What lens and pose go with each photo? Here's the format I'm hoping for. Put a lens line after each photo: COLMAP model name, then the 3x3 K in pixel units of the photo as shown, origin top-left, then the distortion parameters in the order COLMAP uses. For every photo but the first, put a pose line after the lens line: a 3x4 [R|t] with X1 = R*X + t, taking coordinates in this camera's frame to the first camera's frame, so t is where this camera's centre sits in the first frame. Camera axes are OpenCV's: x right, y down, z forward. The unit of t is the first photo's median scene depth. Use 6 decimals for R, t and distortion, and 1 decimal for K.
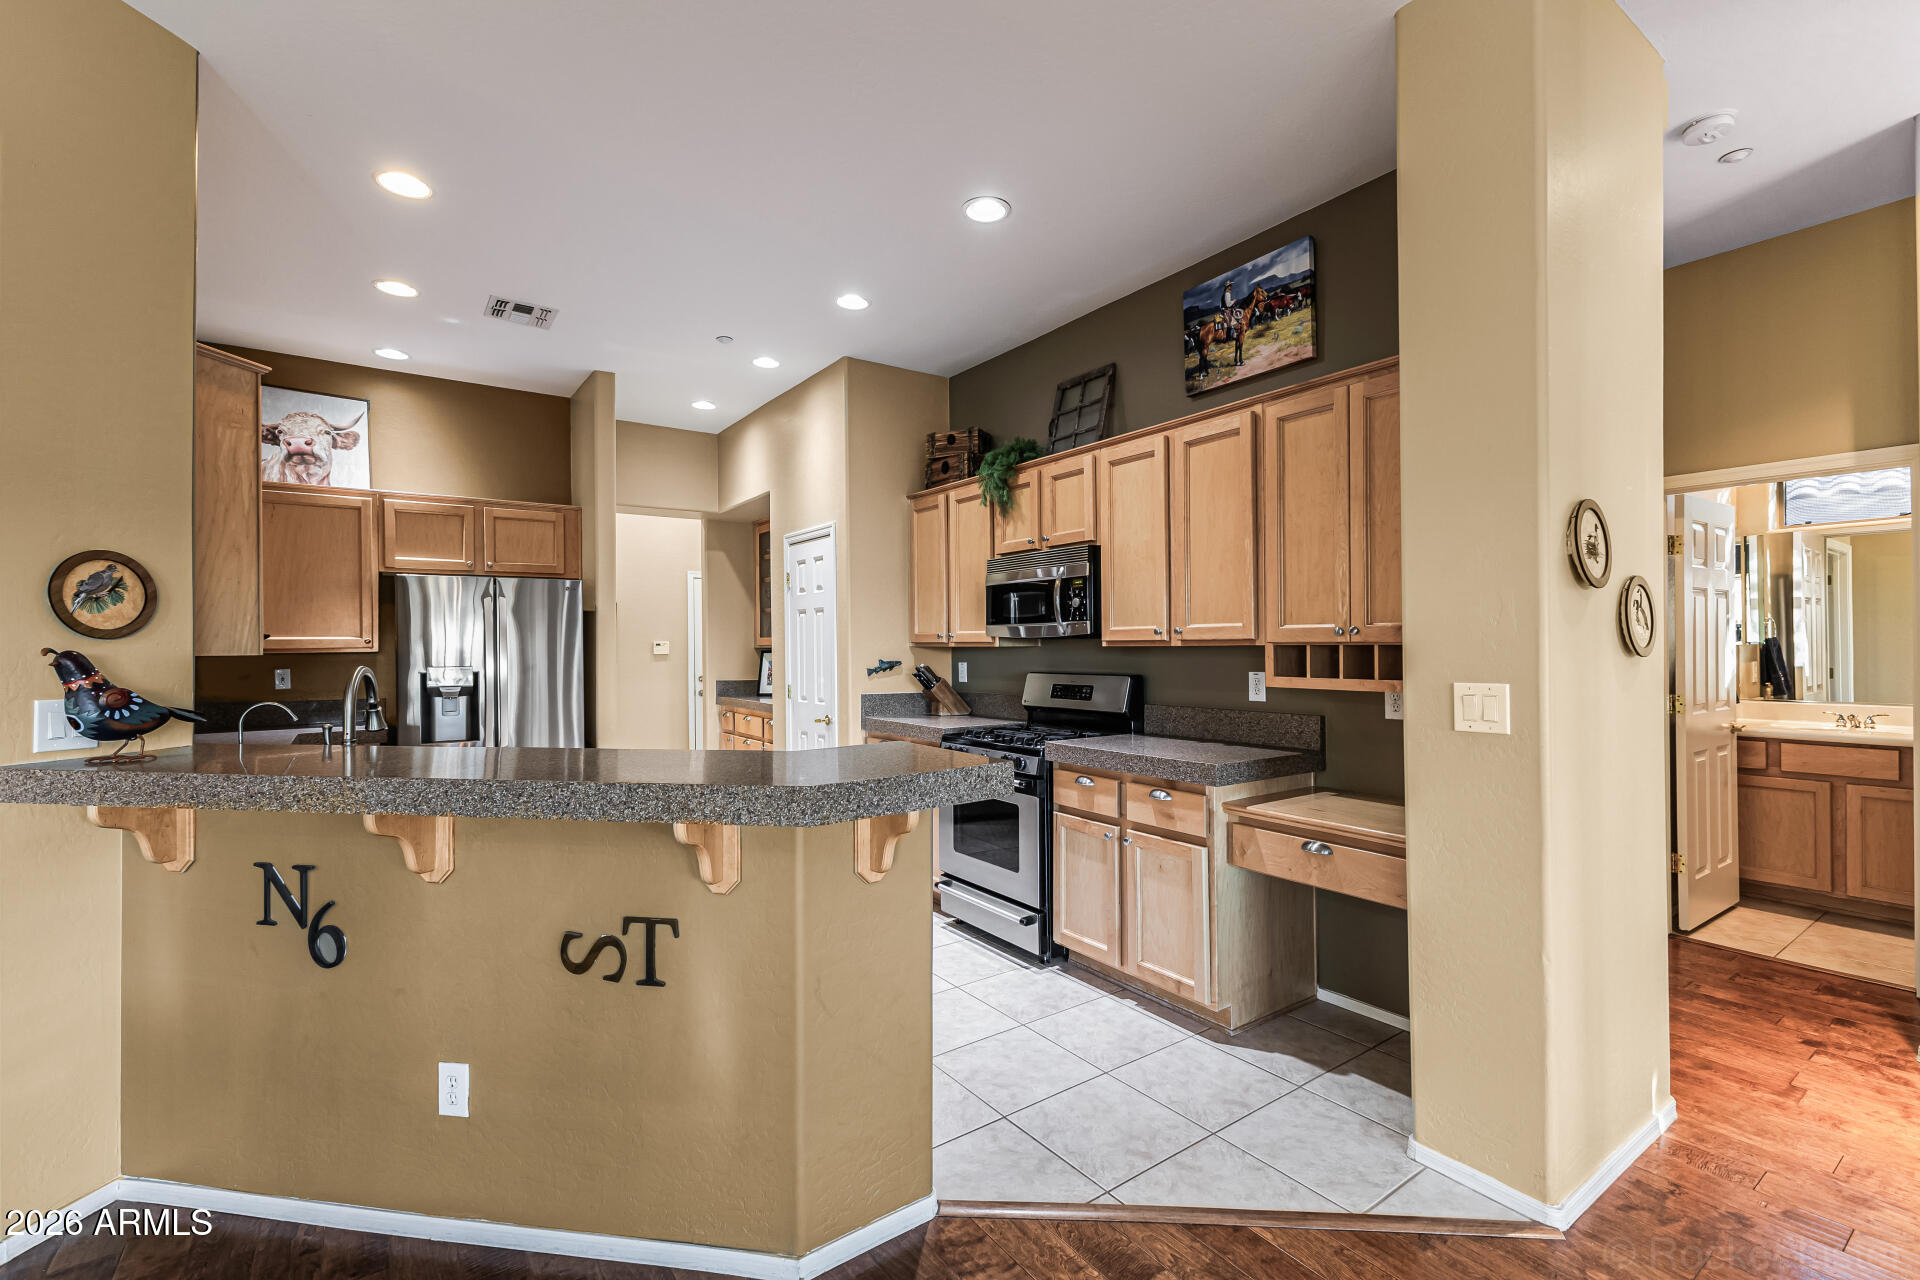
lens RADIAL K [[835.2, 0, 972.3], [0, 835.2, 645.5], [0, 0, 1]] dist [0.011617, -0.002779]
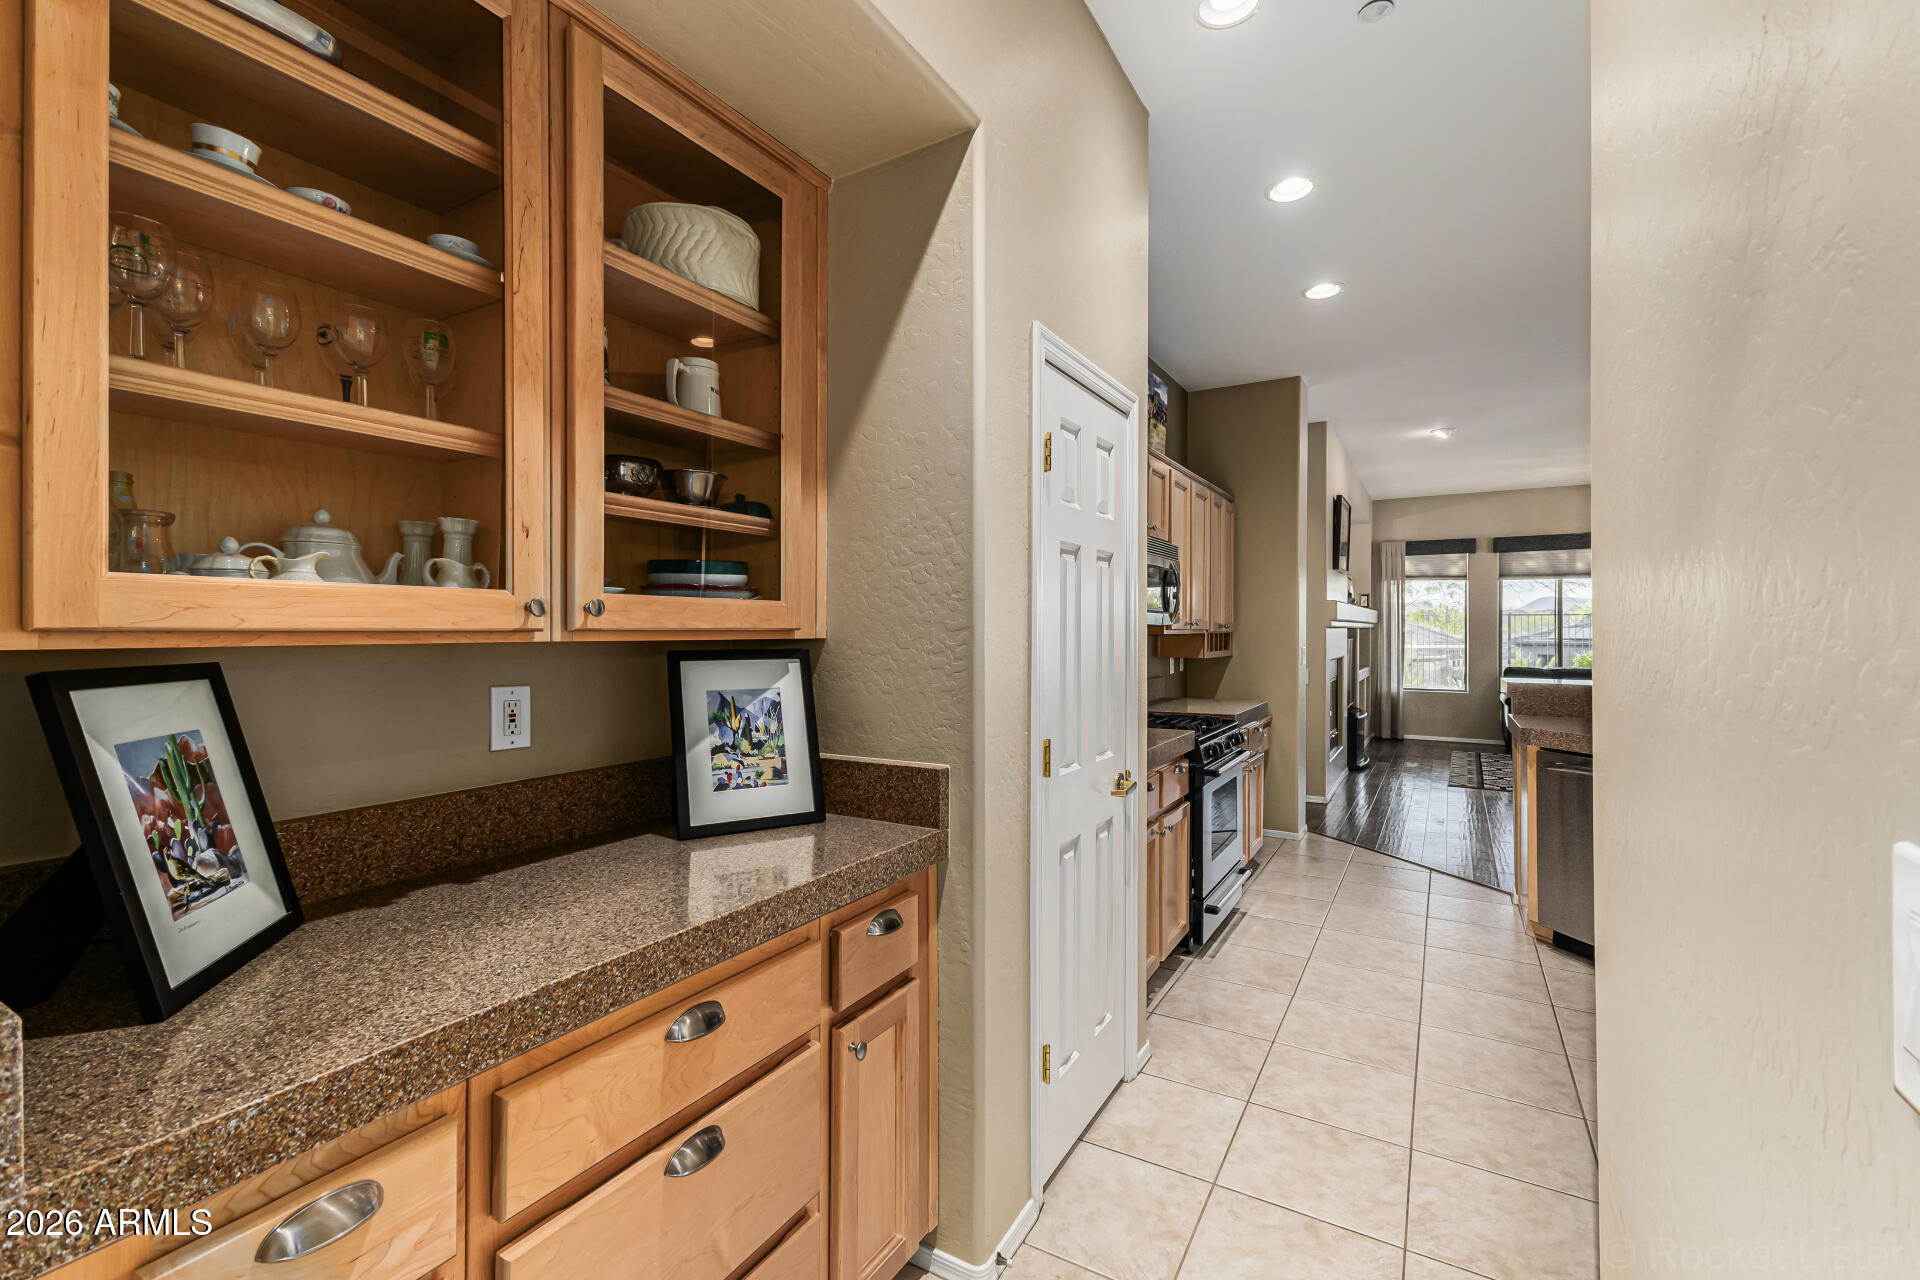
lens RADIAL K [[835.2, 0, 953.5], [0, 835.2, 631.7], [0, 0, 1]] dist [0.011617, -0.002779]
pose [[-0.401251, 0.007798, 0.915935, -0.813669], [0.005701, 0.999966, -0.006016, 0.003253], [-0.915950, 0.002808, -0.401282, 1.786080]]
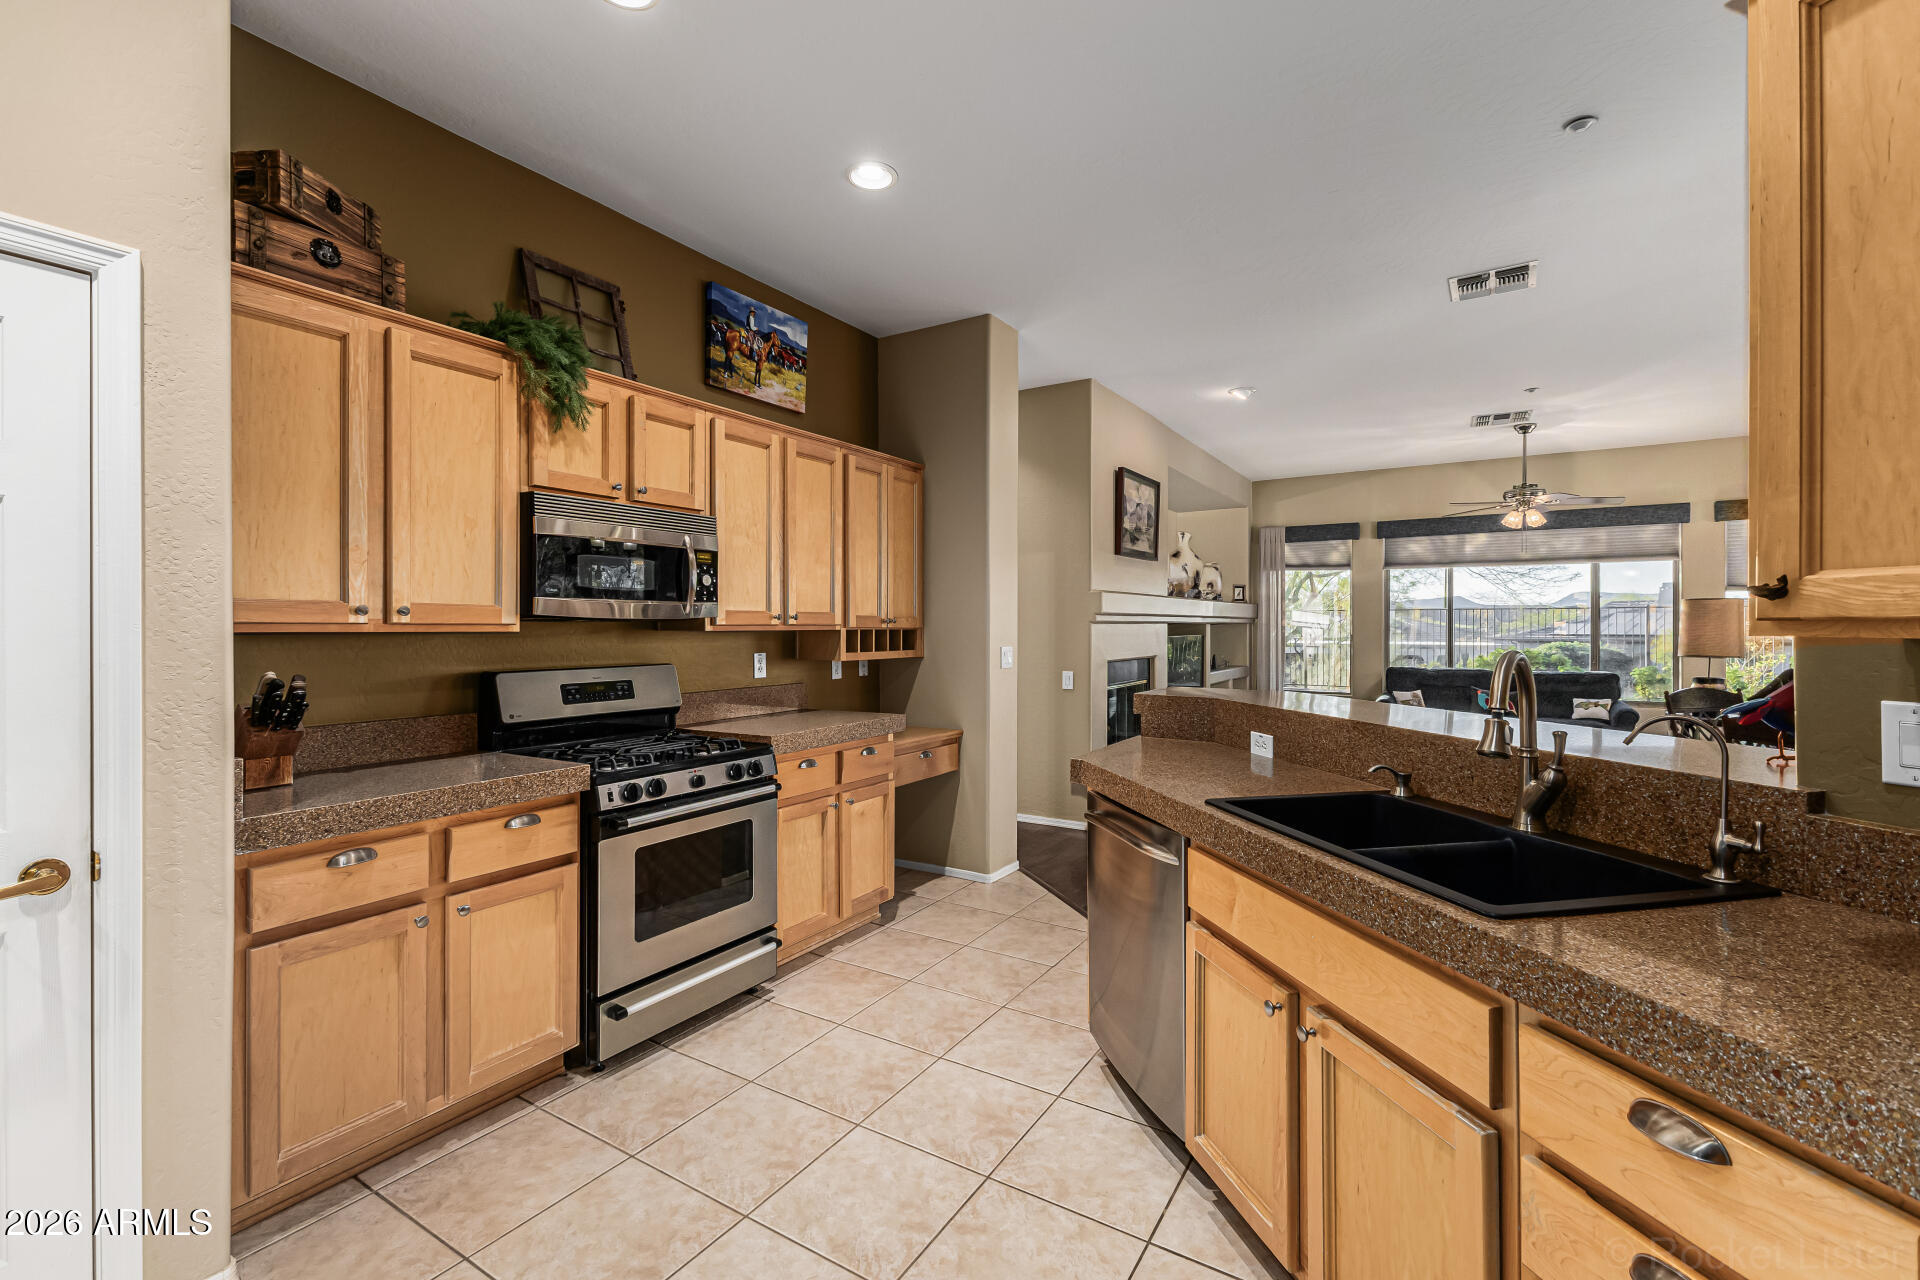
lens RADIAL K [[835.2, 0, 955.6], [0, 835.2, 628.5], [0, 0, 1]] dist [0.011617, -0.002779]
pose [[-0.378731, 0.007929, 0.925473, -0.800540], [0.007131, 0.999959, -0.005649, 0.005729], [-0.925479, 0.004460, -0.378772, 1.123999]]
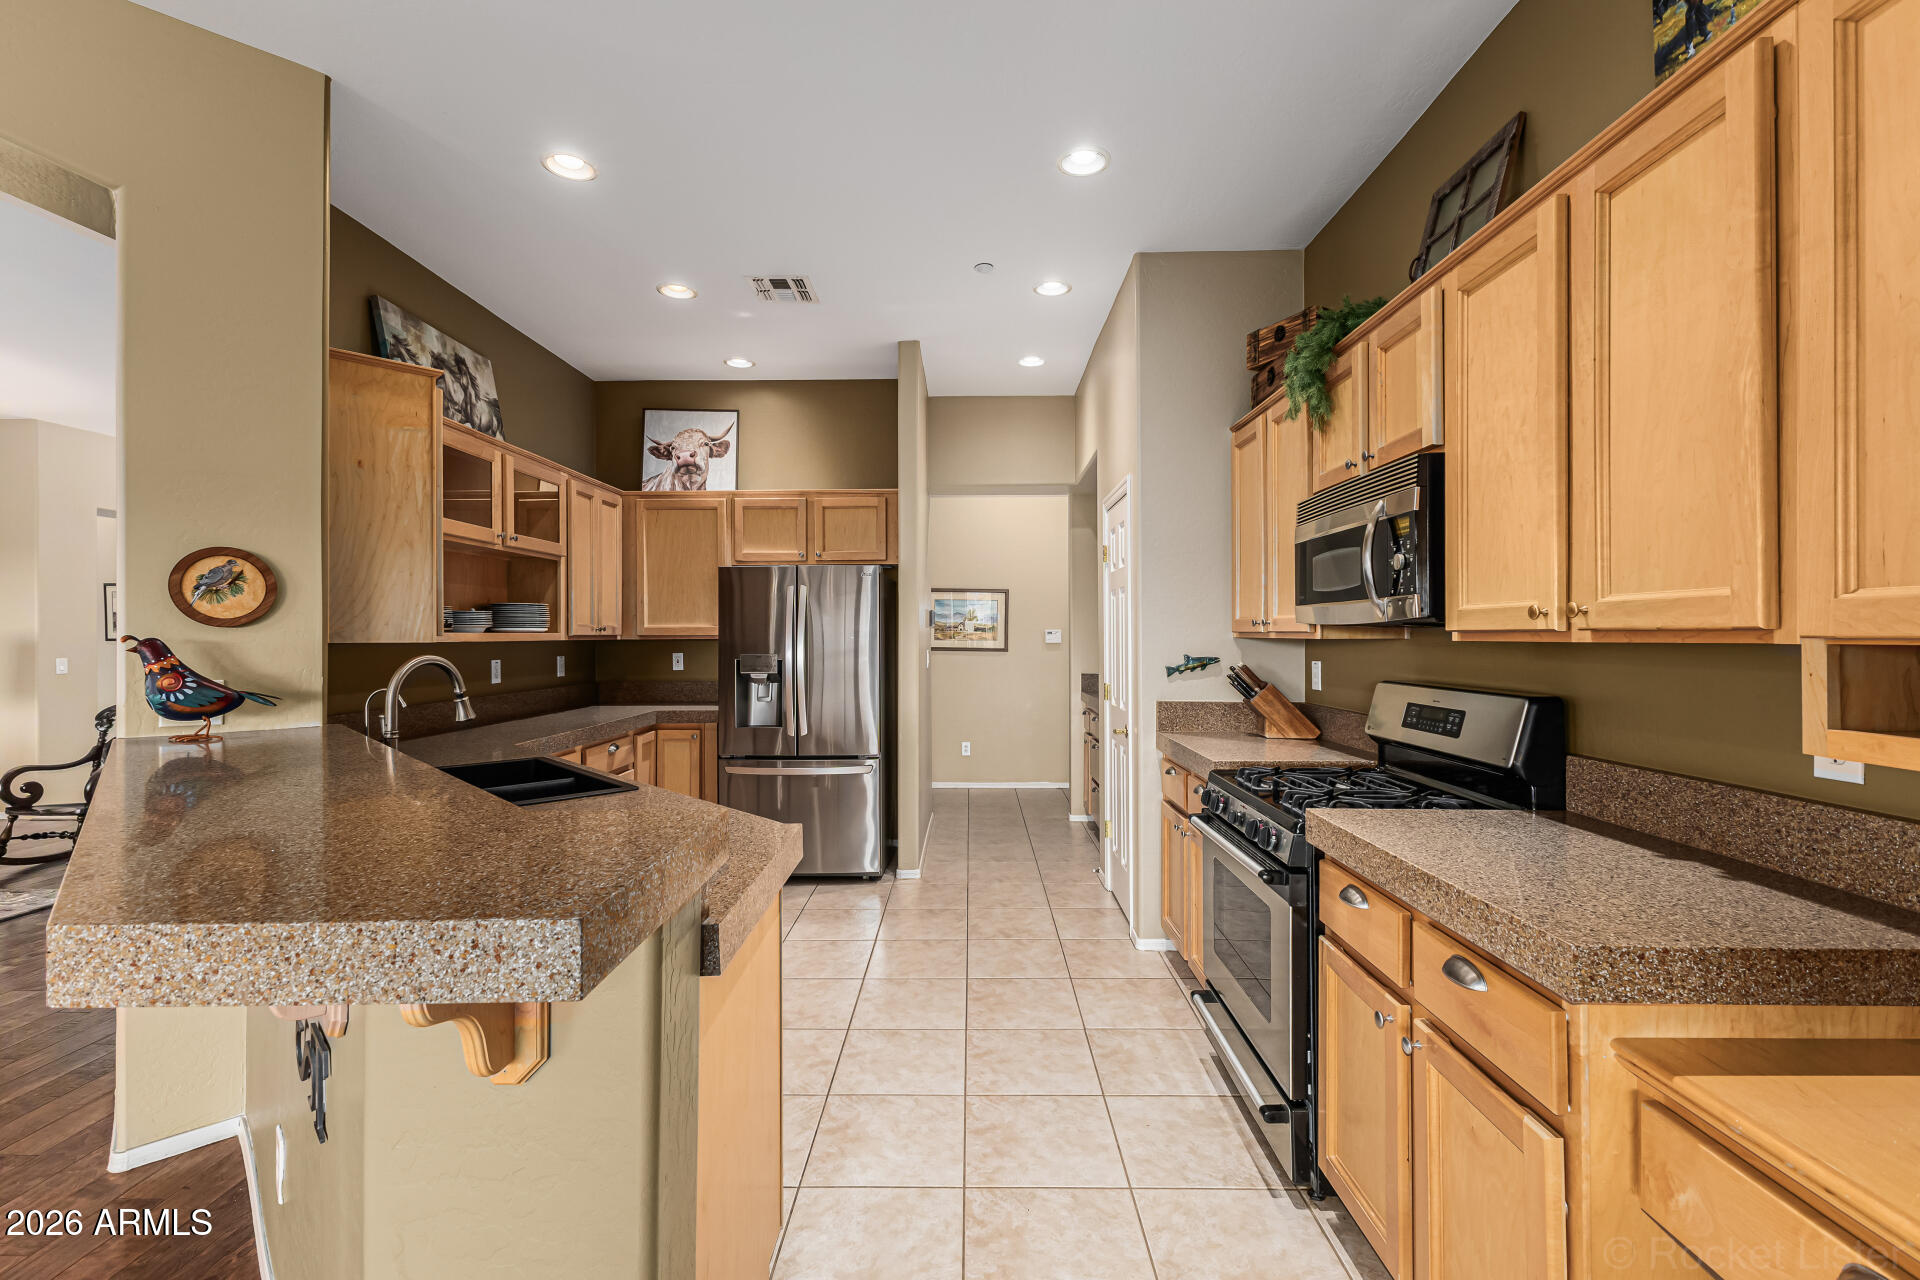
lens RADIAL K [[835.2, 0, 959.7], [0, 835.2, 635.2], [0, 0, 1]] dist [0.011617, -0.002779]
pose [[0.801873, 0.005687, -0.597467, 0.229933], [-0.004524, 0.999984, 0.003446, -0.003009], [0.597477, -0.000060, 0.801886, 0.394628]]
